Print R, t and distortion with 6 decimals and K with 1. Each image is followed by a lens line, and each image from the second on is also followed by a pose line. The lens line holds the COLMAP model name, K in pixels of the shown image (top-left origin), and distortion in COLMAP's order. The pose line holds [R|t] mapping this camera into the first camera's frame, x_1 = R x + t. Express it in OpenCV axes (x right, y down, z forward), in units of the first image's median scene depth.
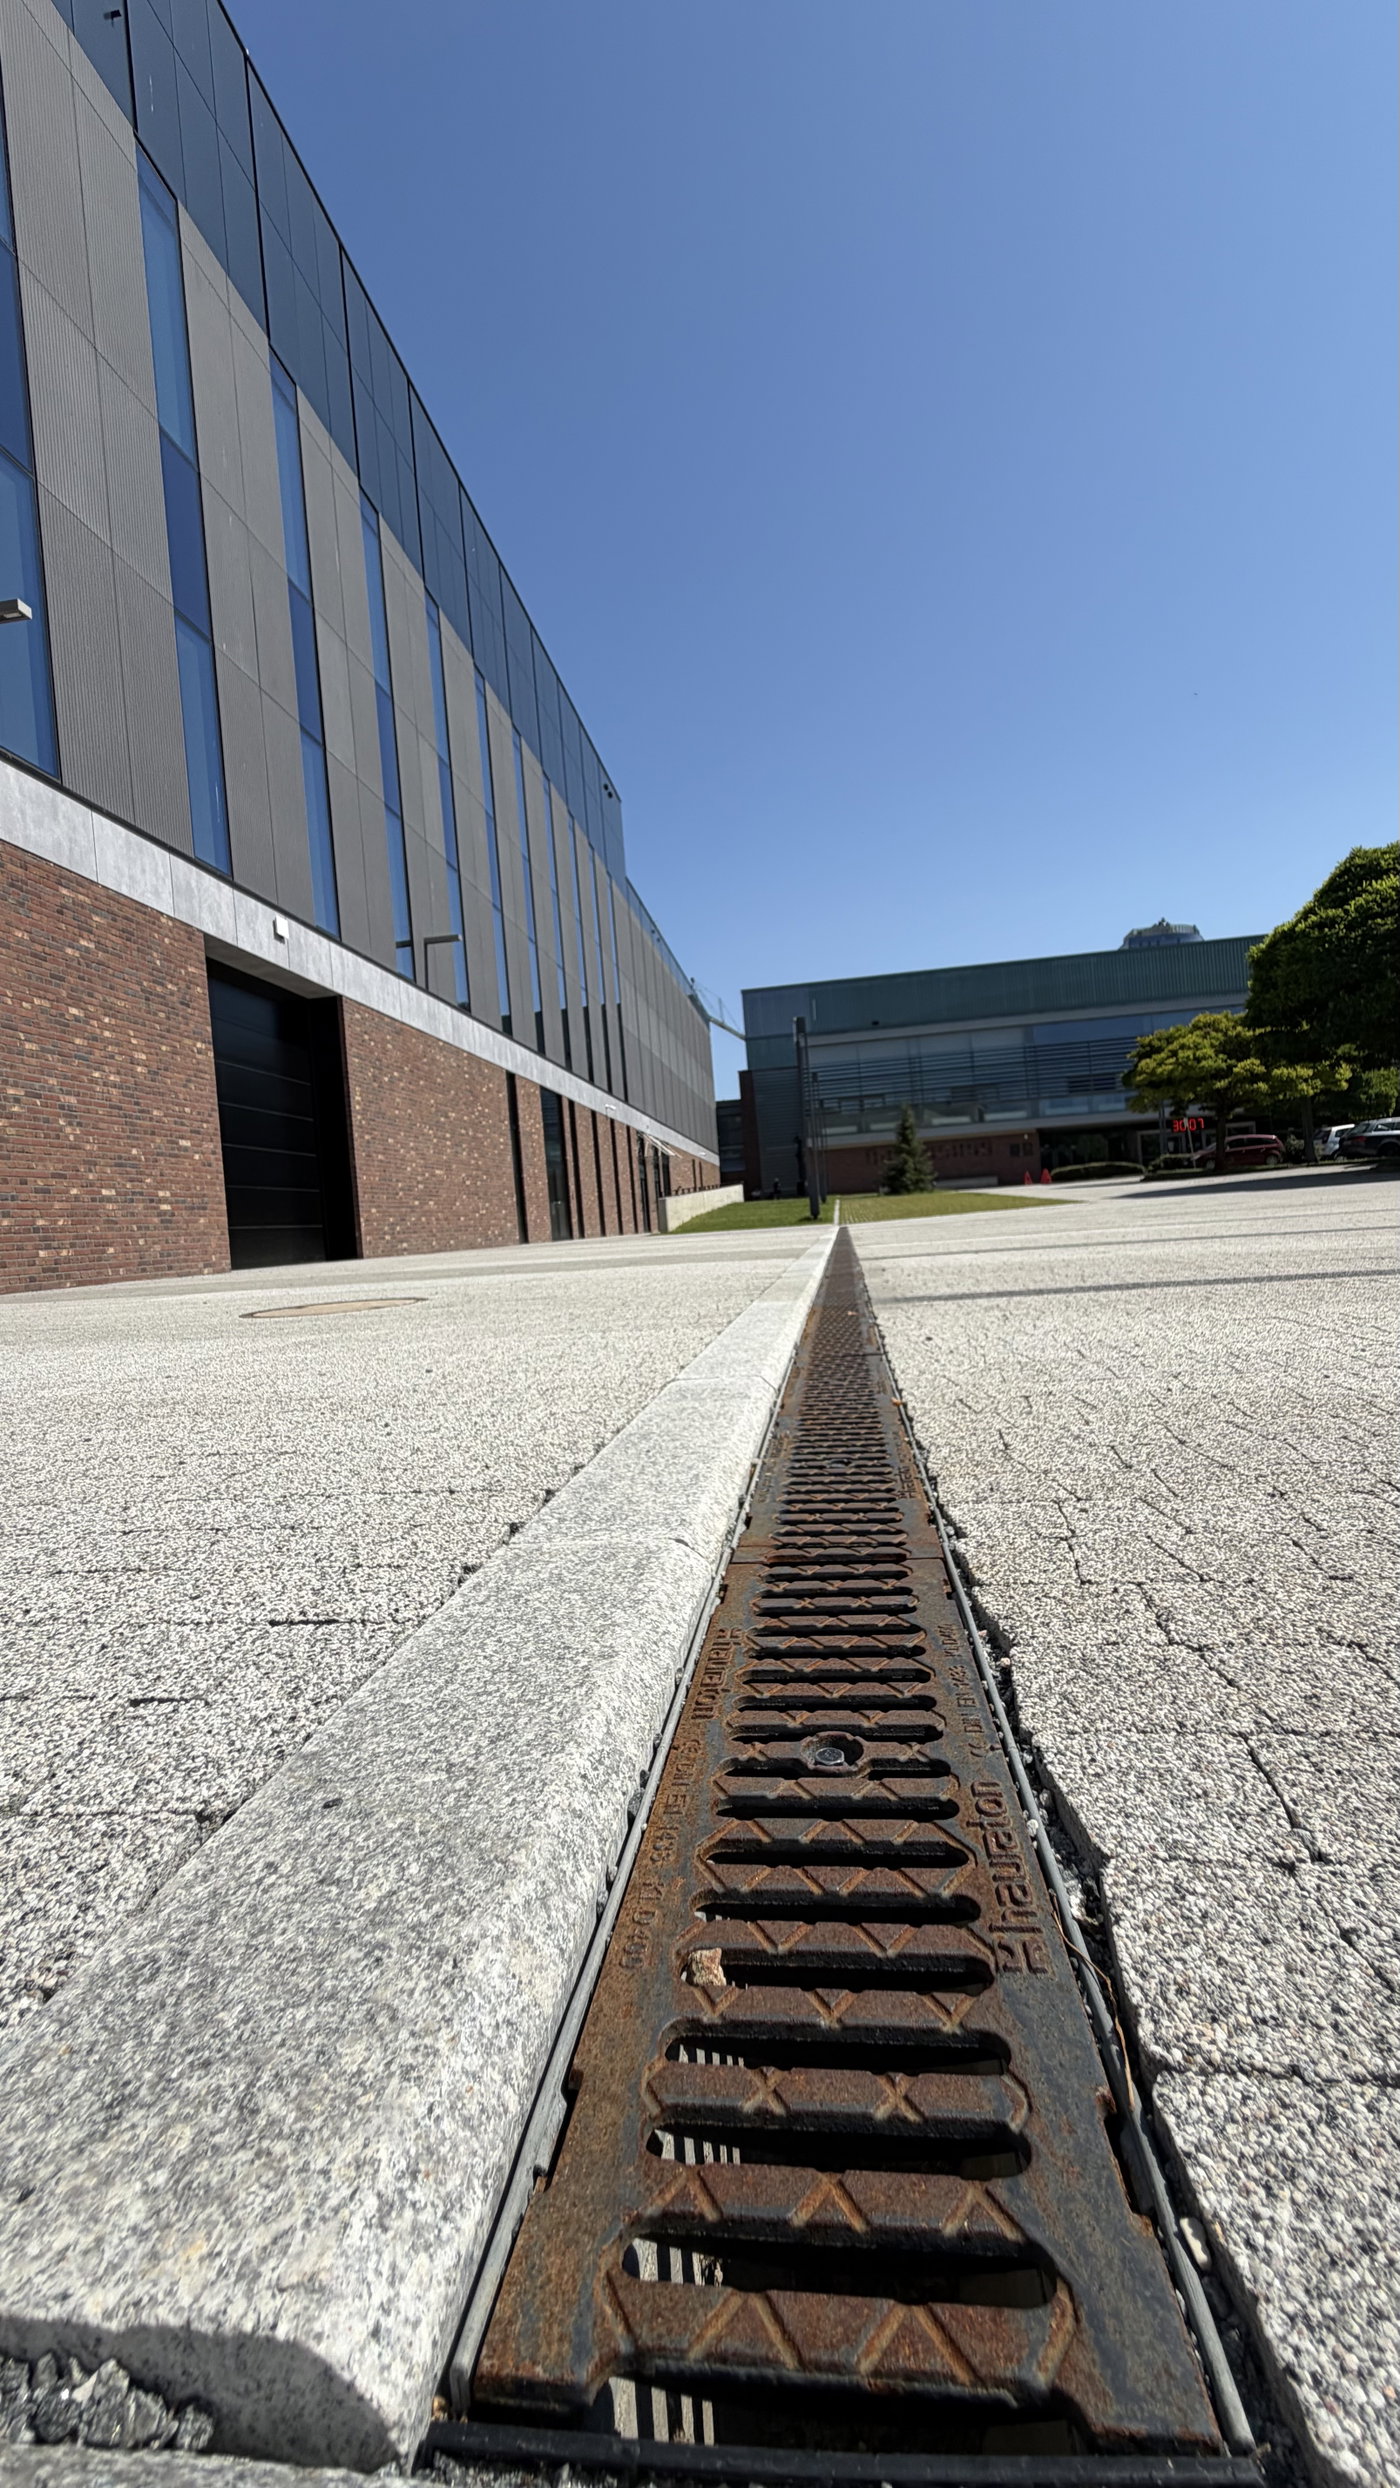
lens RADIAL K [[995.7, 0, 692.3], [0, 995.7, 1254.6], [0, 0, 1]] dist [-0.002610, -0.000052]
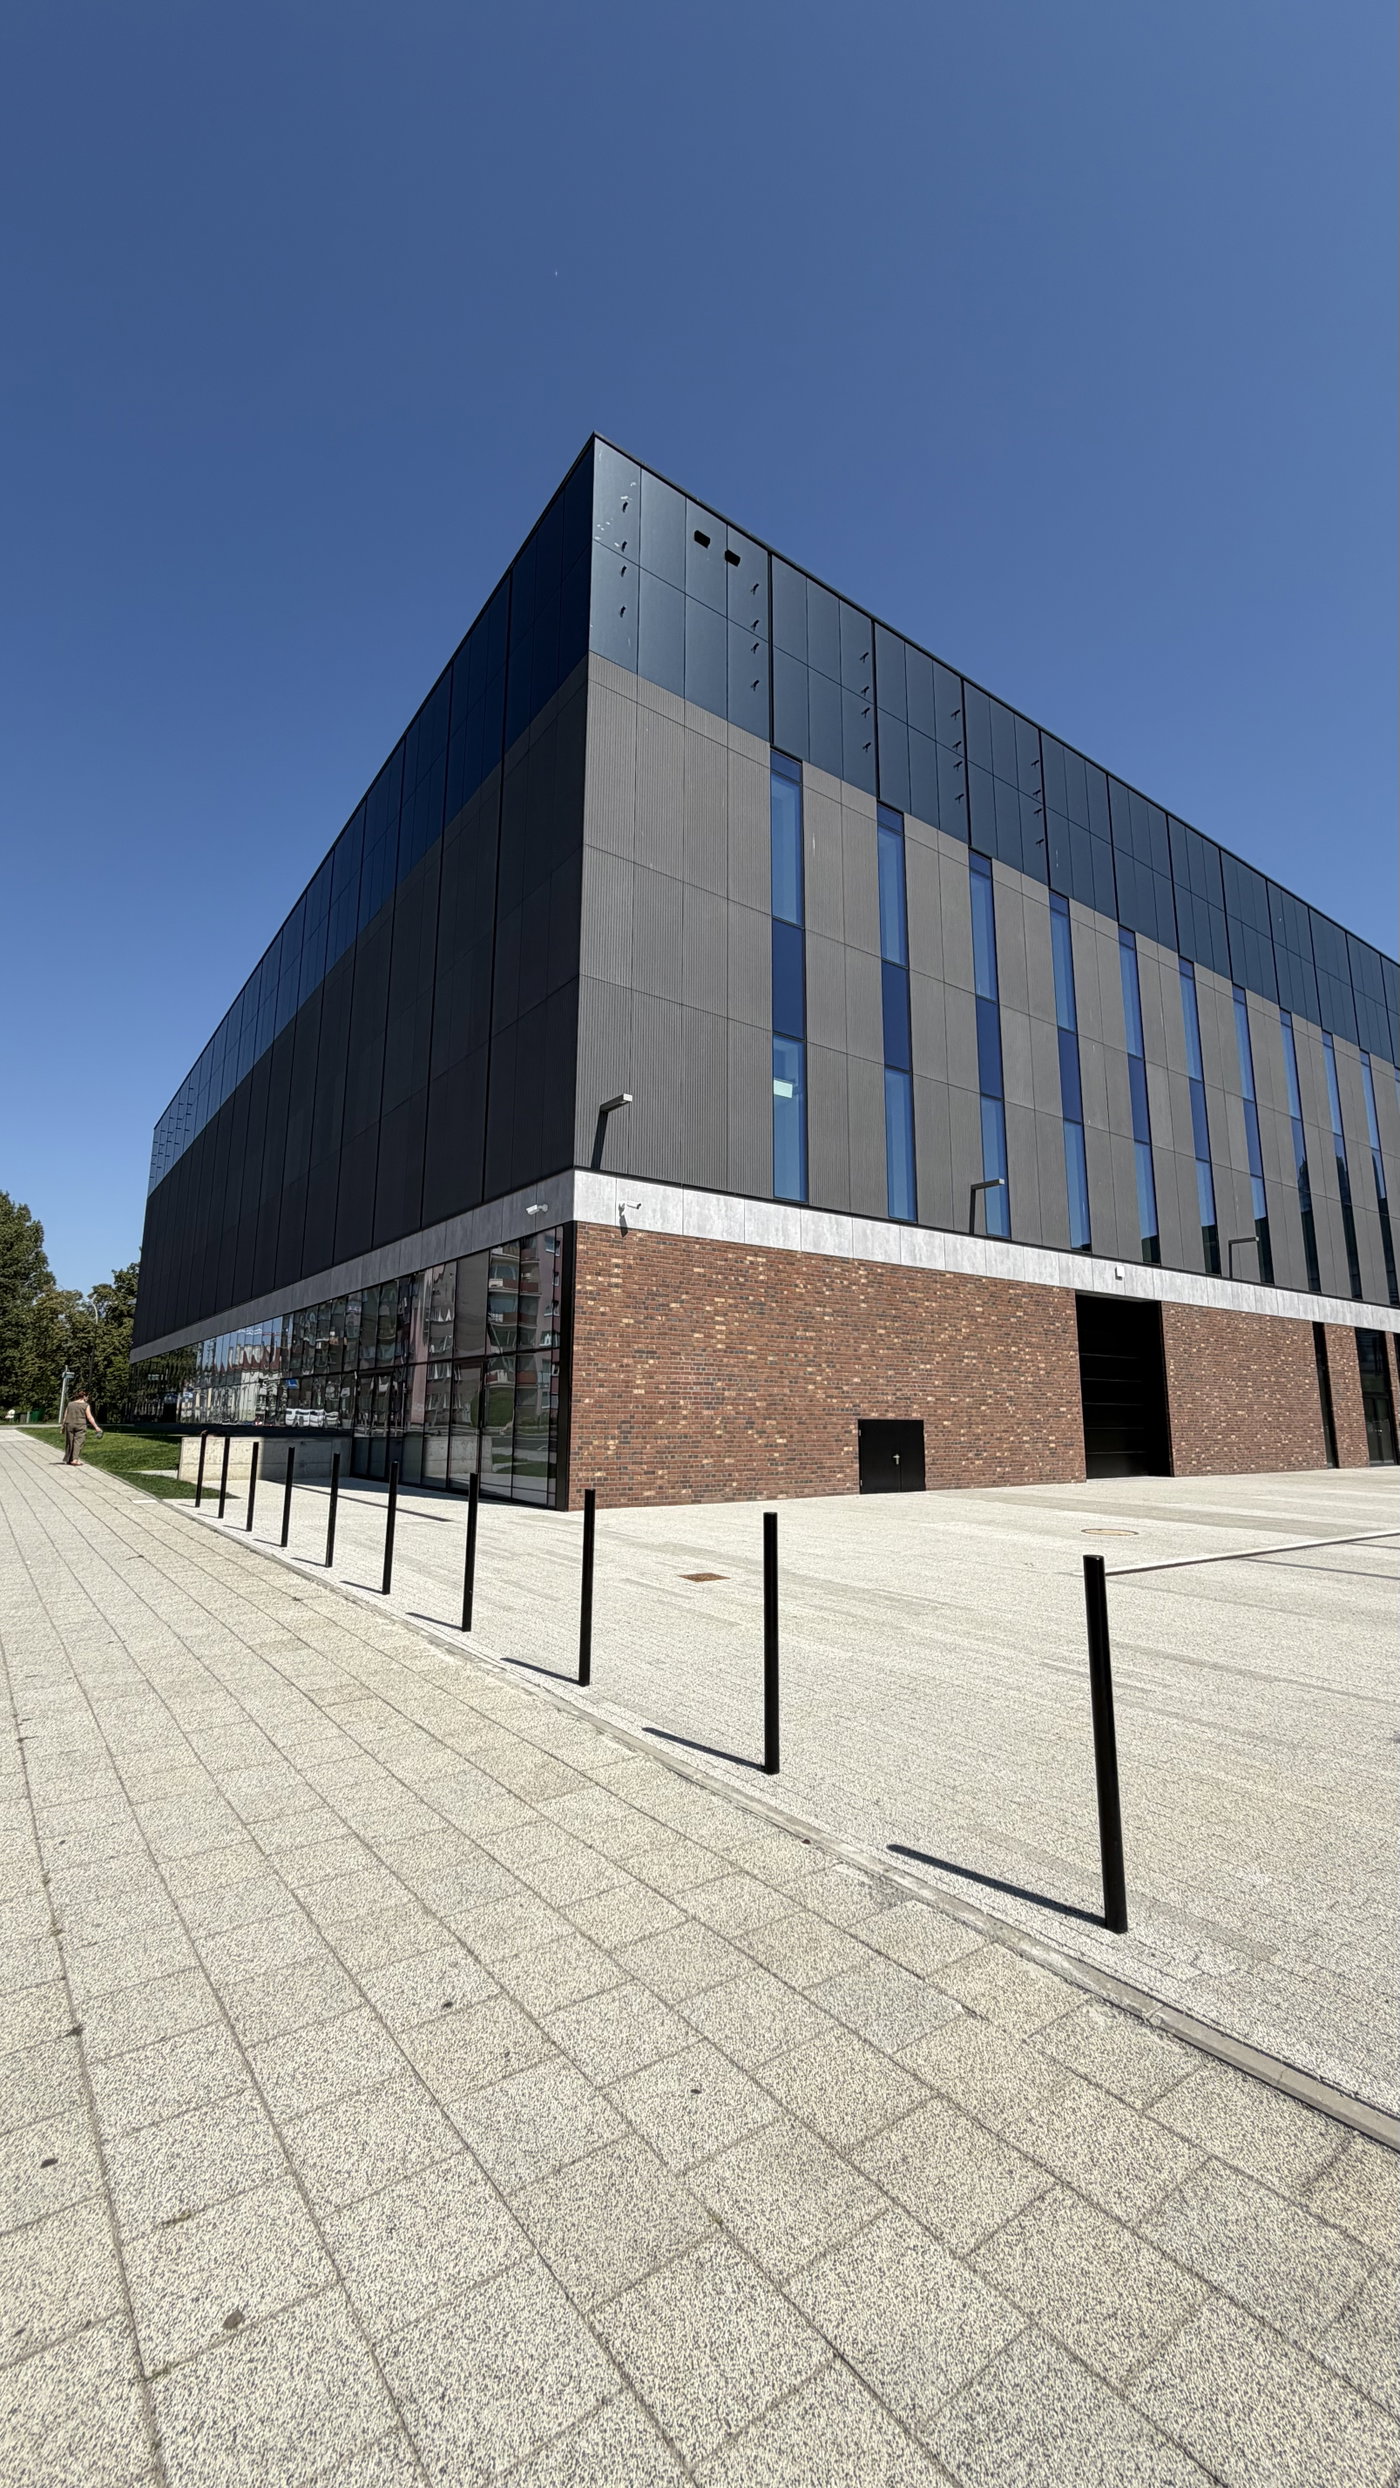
lens RADIAL K [[995.7, 0, 702.5], [0, 995.7, 1252.0], [0, 0, 1]] dist [-0.002610, -0.000052]
pose [[0.691036, -0.052708, -0.720896, 0.137391], [-0.073732, 0.986995, -0.142842, -0.032356], [0.719050, 0.151862, 0.678163, -0.285373]]
